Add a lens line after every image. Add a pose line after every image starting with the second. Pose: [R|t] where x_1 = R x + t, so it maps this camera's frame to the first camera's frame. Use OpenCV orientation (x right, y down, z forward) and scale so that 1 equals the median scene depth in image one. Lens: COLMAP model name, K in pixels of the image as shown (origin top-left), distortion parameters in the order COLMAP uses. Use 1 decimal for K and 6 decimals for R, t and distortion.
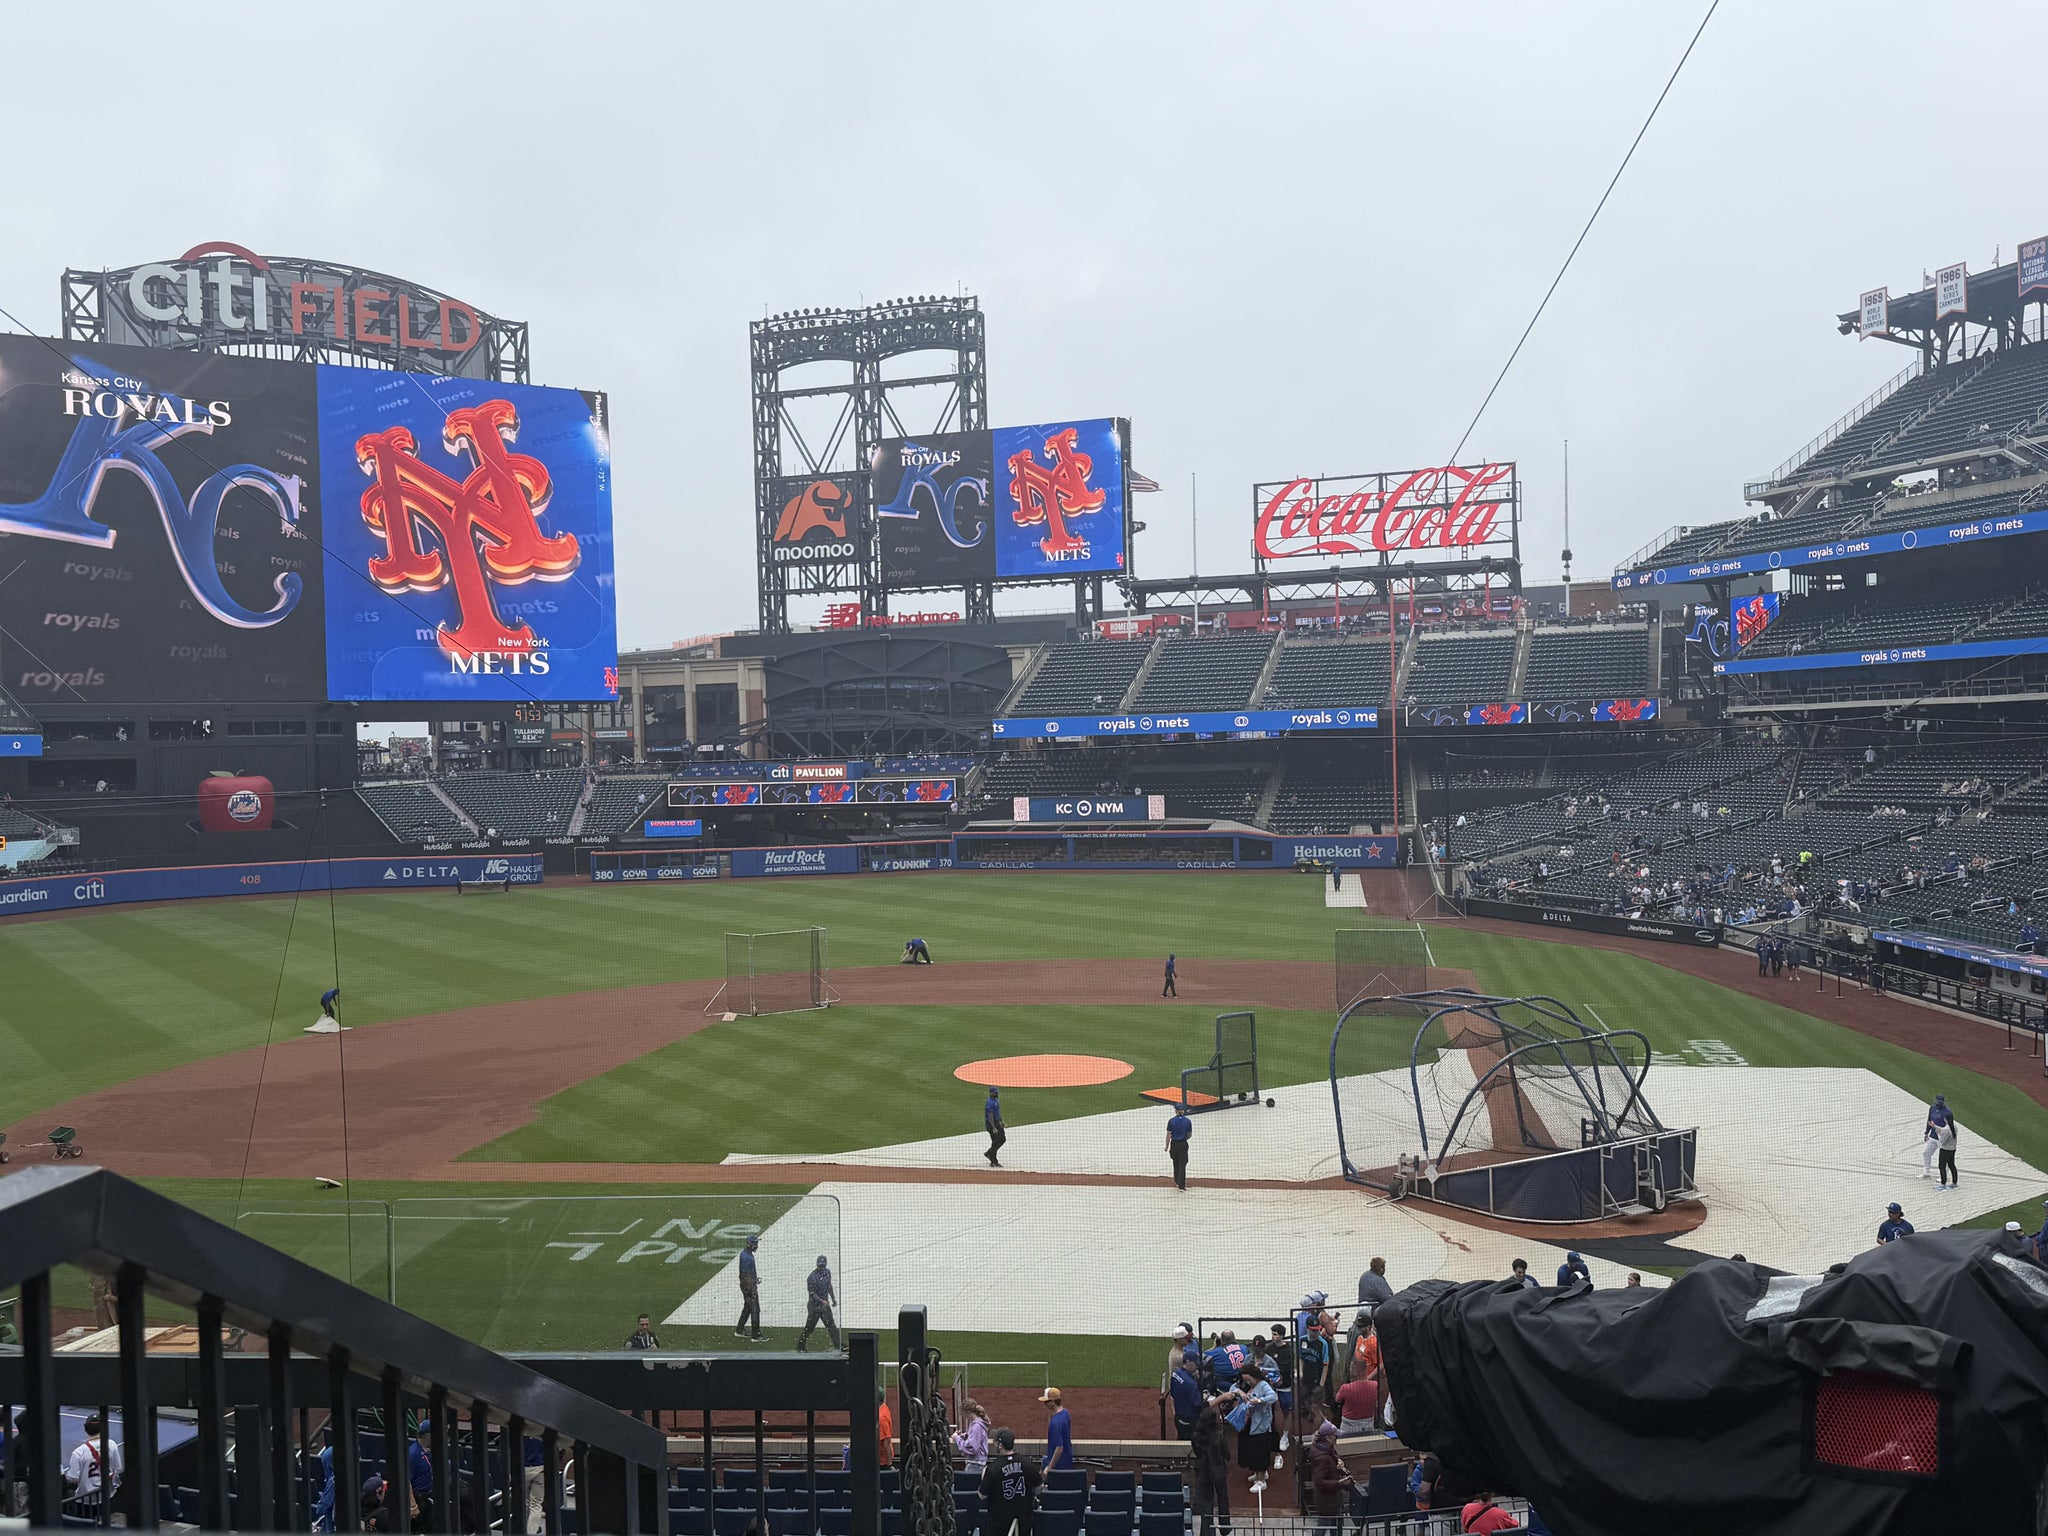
lens RADIAL K [[1766.5, 0, 1021.7], [0, 1766.5, 778.5], [0, 0, 1]] dist [0.182606, -0.386293]
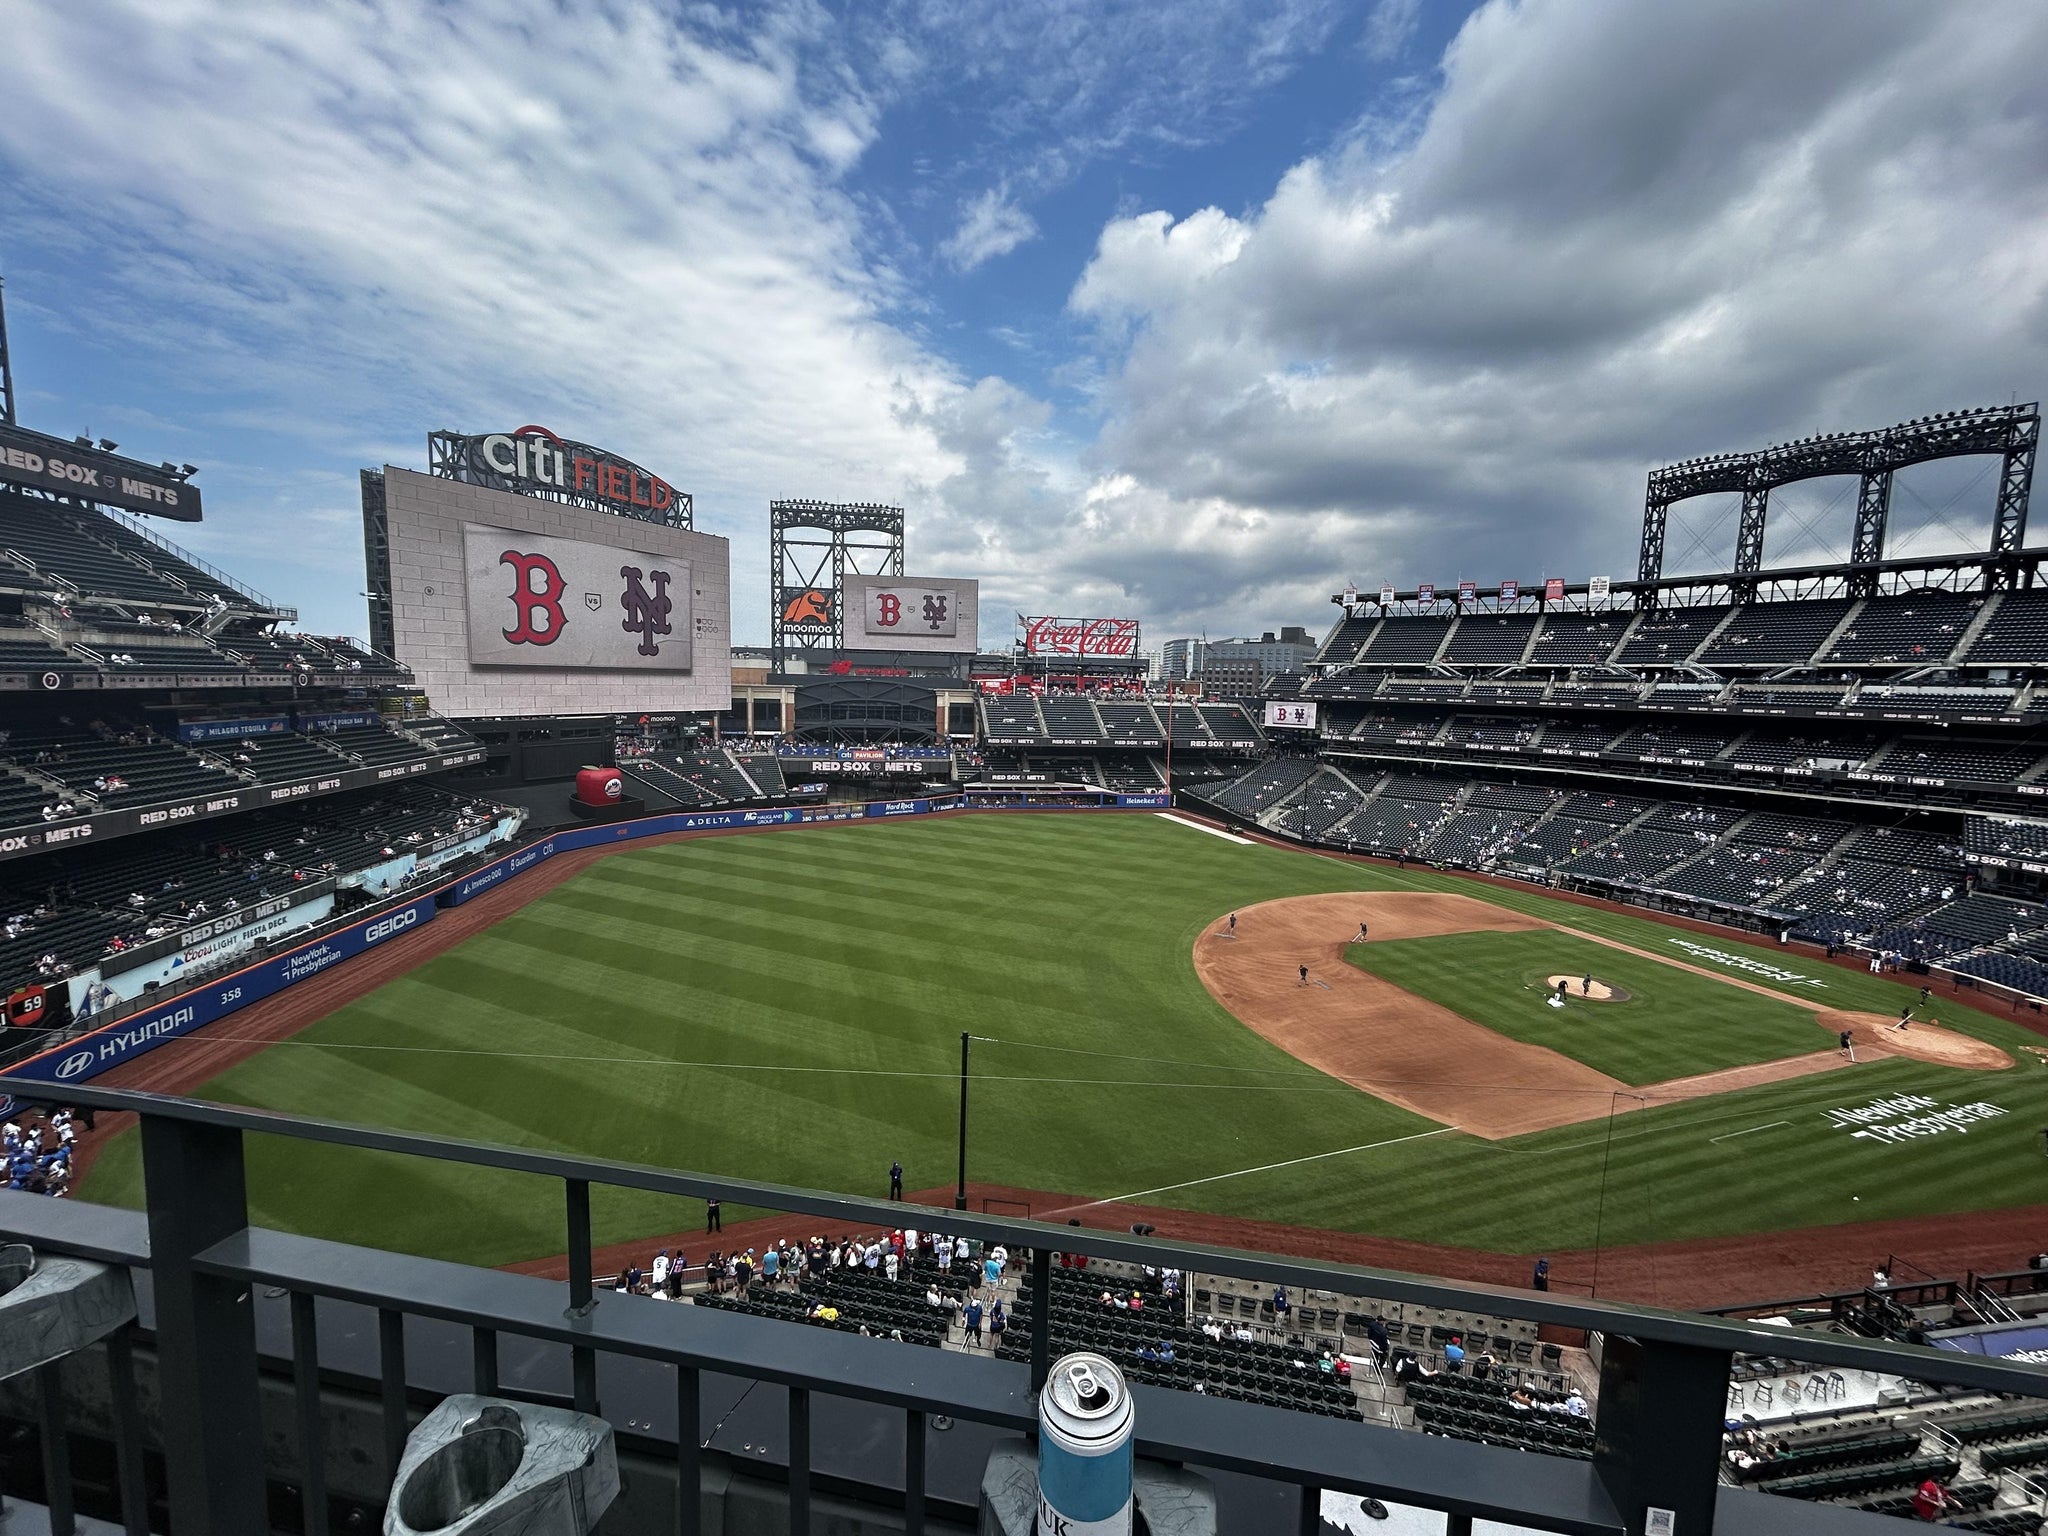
lens RADIAL K [[829.0, 0, 1029.6], [0, 829.0, 773.0], [0, 0, 1]] dist [-0.009972, 0.013886]
pose [[0.868659, -0.008281, 0.495341, -0.378805], [-0.038615, 0.995687, 0.084363, -0.062677], [-0.493903, -0.092410, 0.864593, 0.111649]]
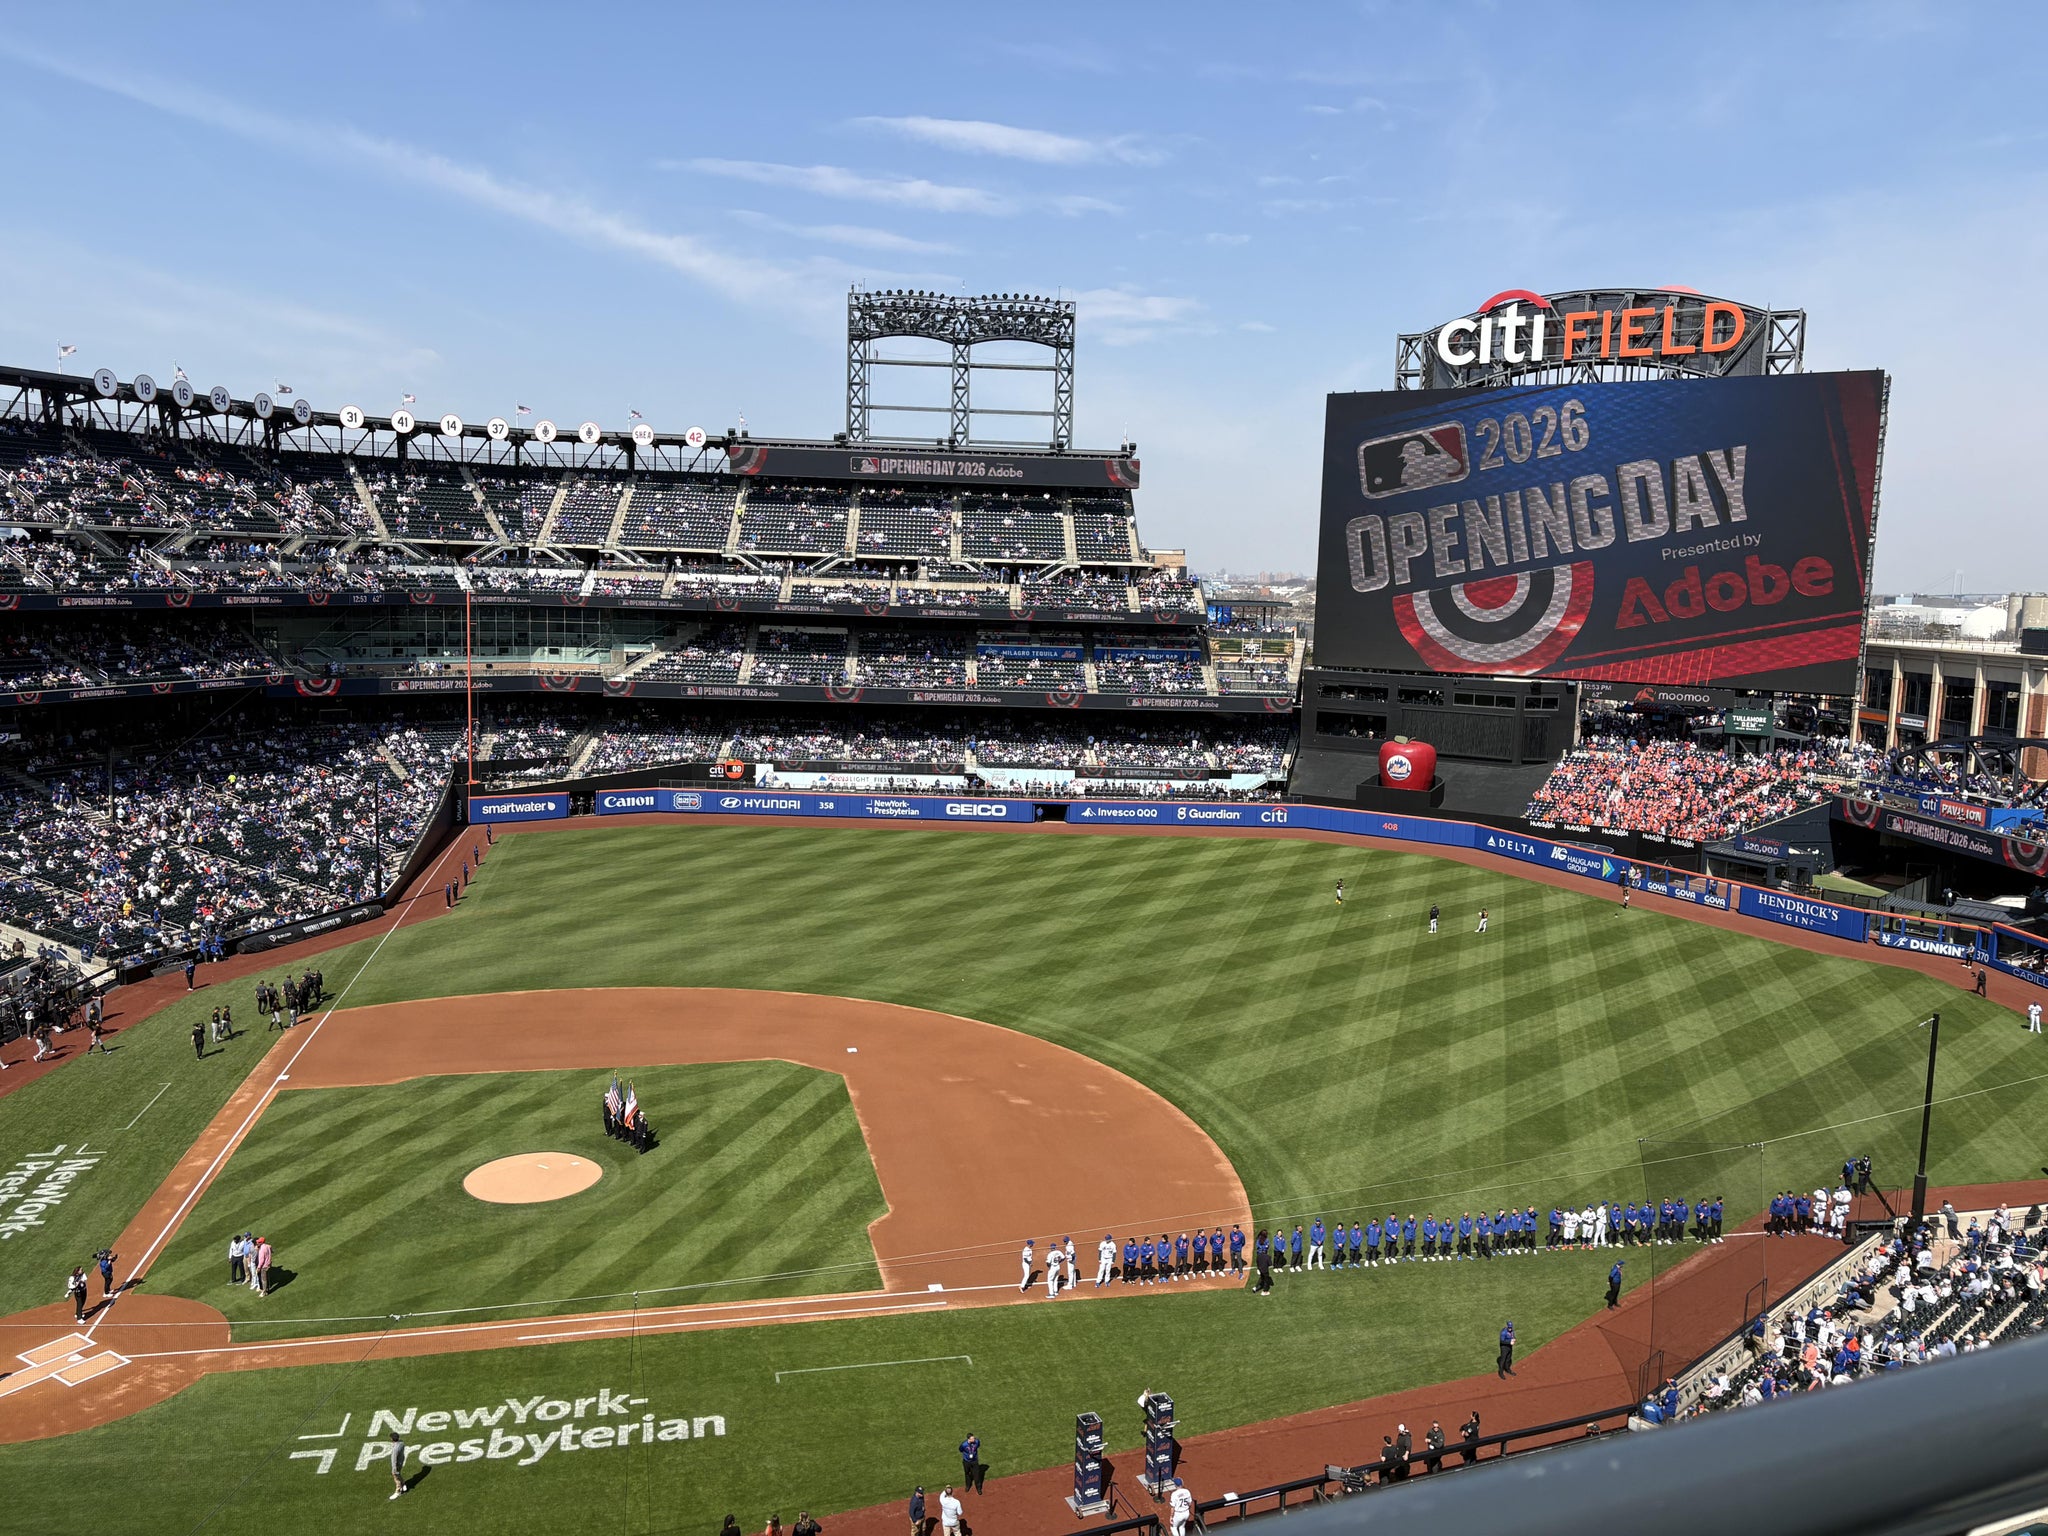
lens RADIAL K [[1543.4, 0, 1029.6], [0, 1543.4, 752.9], [0, 0, 1]] dist [0.123788, -0.192035]
pose [[0.404688, 0.143661, -0.903100, 0.360413], [-0.054823, 0.989618, 0.132857, -0.100641], [0.912810, -0.004255, 0.408362, 0.248668]]
